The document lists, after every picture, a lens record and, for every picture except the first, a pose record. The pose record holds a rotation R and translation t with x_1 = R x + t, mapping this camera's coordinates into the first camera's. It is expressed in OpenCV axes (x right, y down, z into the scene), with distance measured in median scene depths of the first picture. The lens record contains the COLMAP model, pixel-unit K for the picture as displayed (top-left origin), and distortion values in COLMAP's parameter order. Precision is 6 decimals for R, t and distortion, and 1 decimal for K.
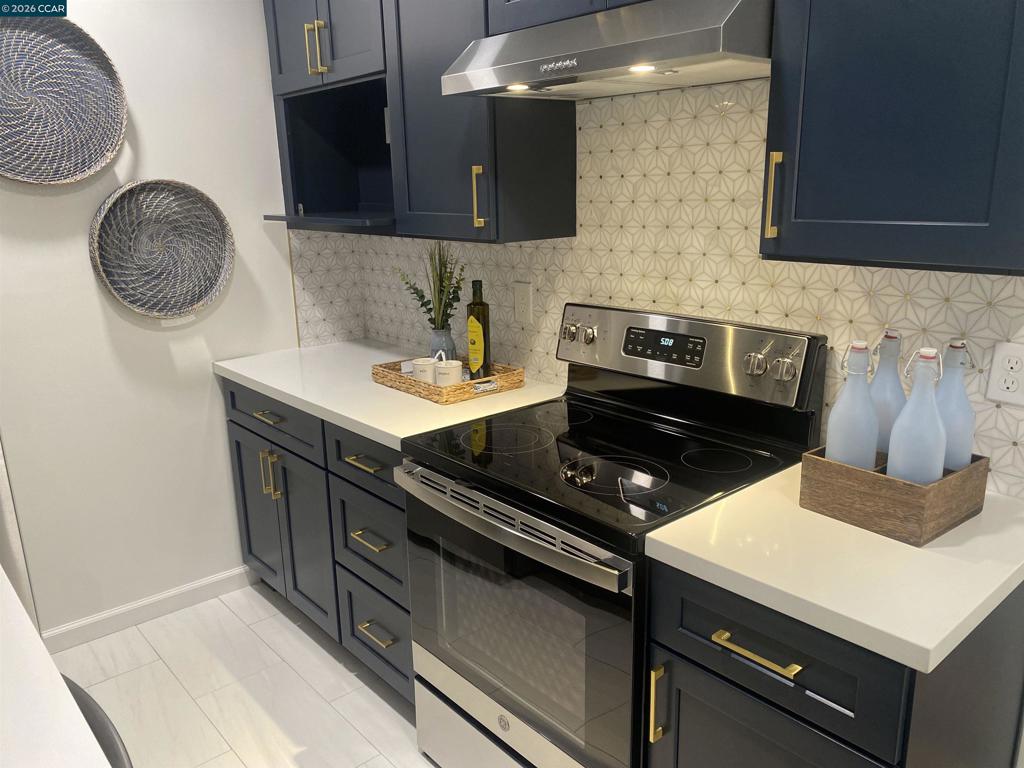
lens RADIAL K [[779.3, 0, 506.9], [0, 779.3, 381.9], [0, 0, 1]] dist [0.041181, -0.061408]
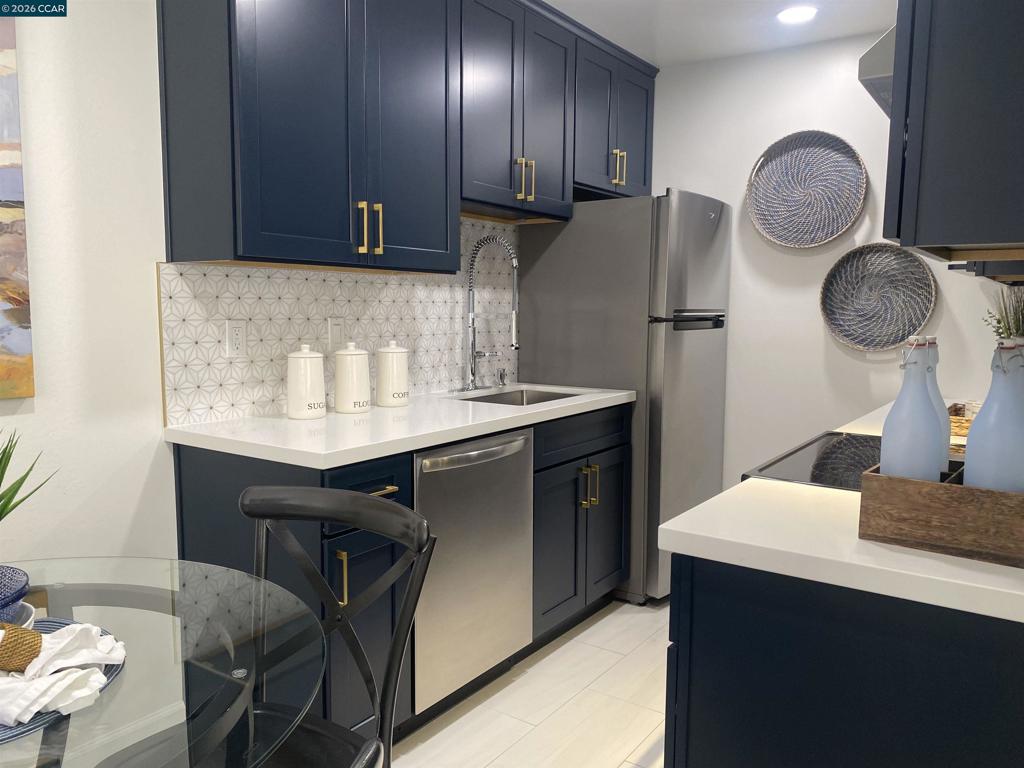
lens RADIAL K [[779.3, 0, 514.6], [0, 779.3, 390.9], [0, 0, 1]] dist [0.041181, -0.061408]
pose [[0.241321, 0.135016, -0.961007, 0.741707], [-0.259456, 0.963202, 0.070171, 0.043946], [0.935118, 0.232405, 0.267472, 0.166822]]
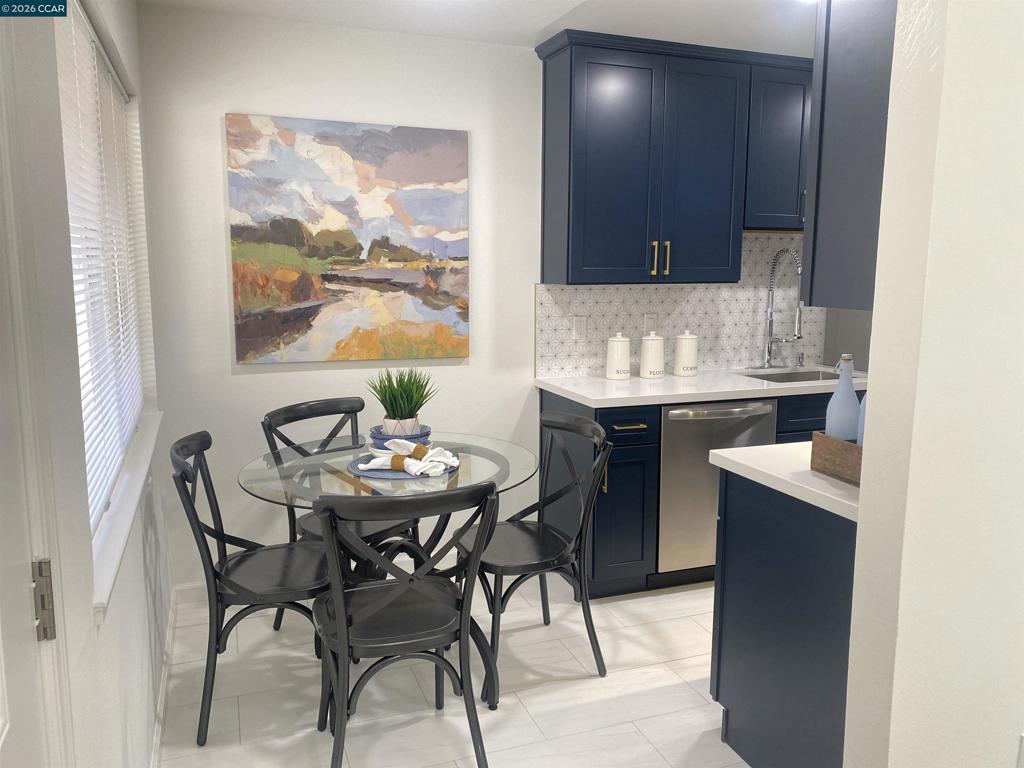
lens RADIAL K [[779.3, 0, 518.6], [0, 779.3, 387.2], [0, 0, 1]] dist [0.041181, -0.061408]
pose [[-0.350537, 0.169017, -0.921171, 1.256444], [-0.228892, 0.938293, 0.259259, -0.135280], [0.908148, 0.301729, -0.290220, 0.482738]]
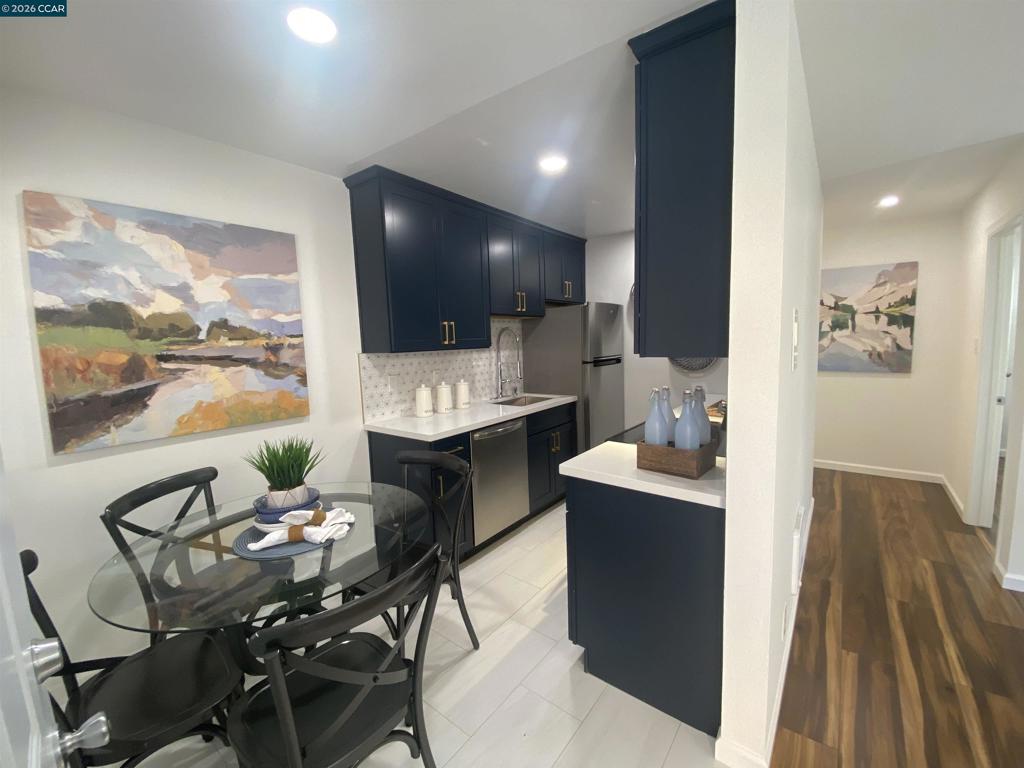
lens RADIAL K [[413.8, 0, 517.0], [0, 413.8, 381.9], [0, 0, 1]] dist [0.017738, -0.018276]
pose [[0.191038, 0.122607, -0.973895, 0.934214], [-0.220060, 0.972263, 0.079235, -0.038568], [0.956597, 0.199178, 0.212720, 0.175439]]
